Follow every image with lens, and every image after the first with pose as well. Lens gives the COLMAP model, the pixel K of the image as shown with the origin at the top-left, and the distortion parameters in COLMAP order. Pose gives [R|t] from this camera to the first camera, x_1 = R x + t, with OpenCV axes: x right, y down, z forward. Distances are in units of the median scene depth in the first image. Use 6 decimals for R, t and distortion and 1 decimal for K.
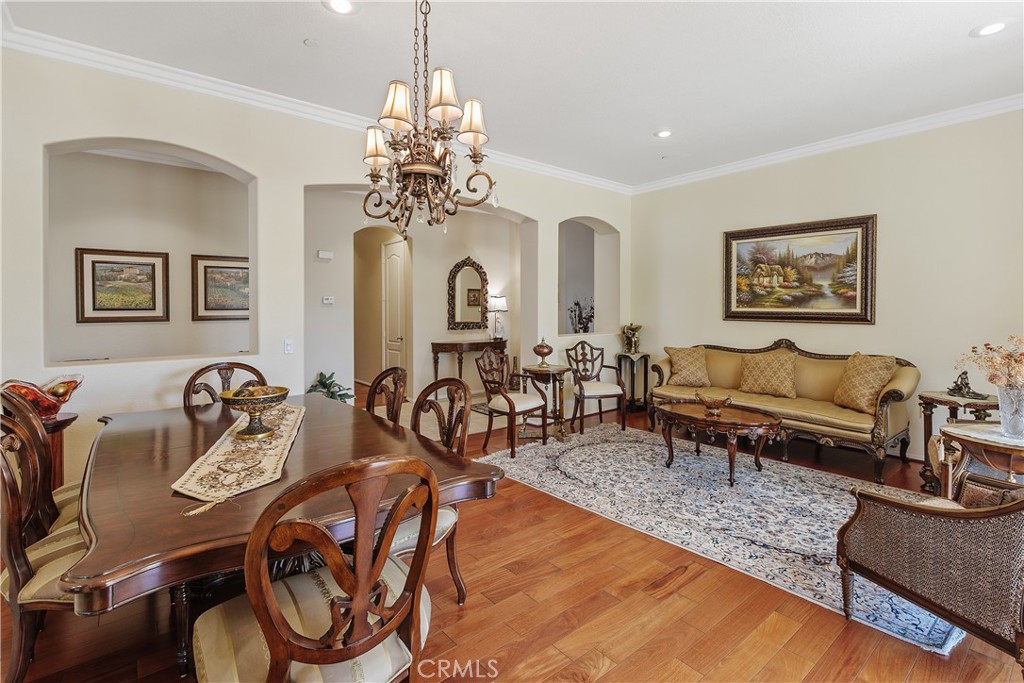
lens RADIAL K [[473.0, 0, 514.8], [0, 473.0, 308.5], [0, 0, 1]] dist [-0.000862, -0.000230]
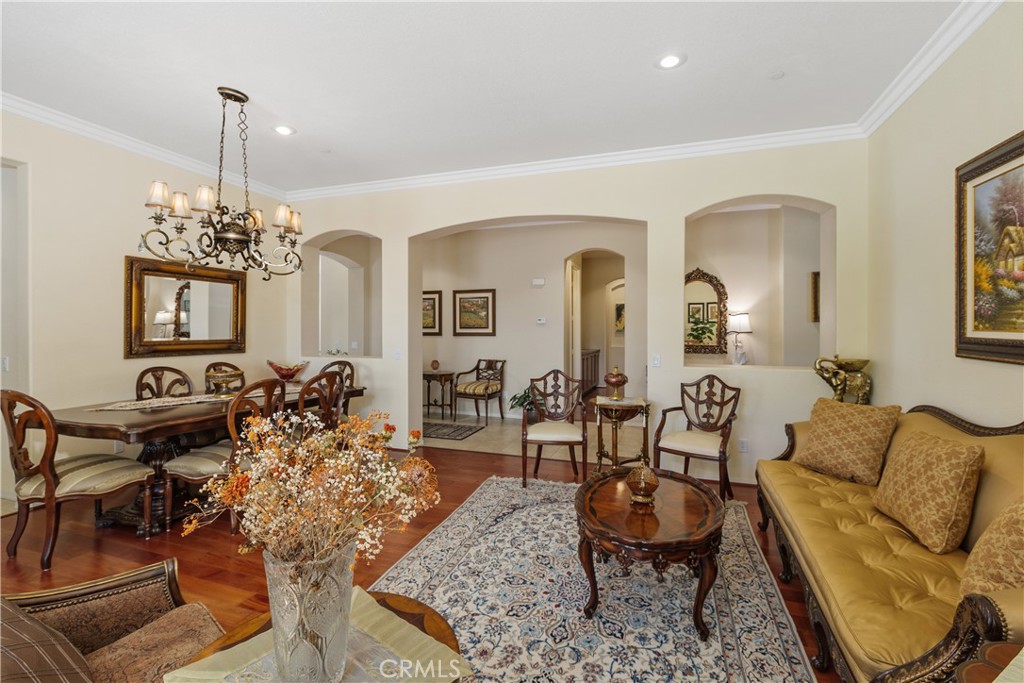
lens RADIAL K [[463.9, 0, 512.8], [0, 463.9, 327.5], [0, 0, 1]] dist [-0.002540, -0.000586]
pose [[0.522904, 0.003999, -0.852382, 0.636873], [-0.005420, 0.999984, 0.001367, -0.002559], [0.852374, 0.003905, 0.522918, 0.413026]]
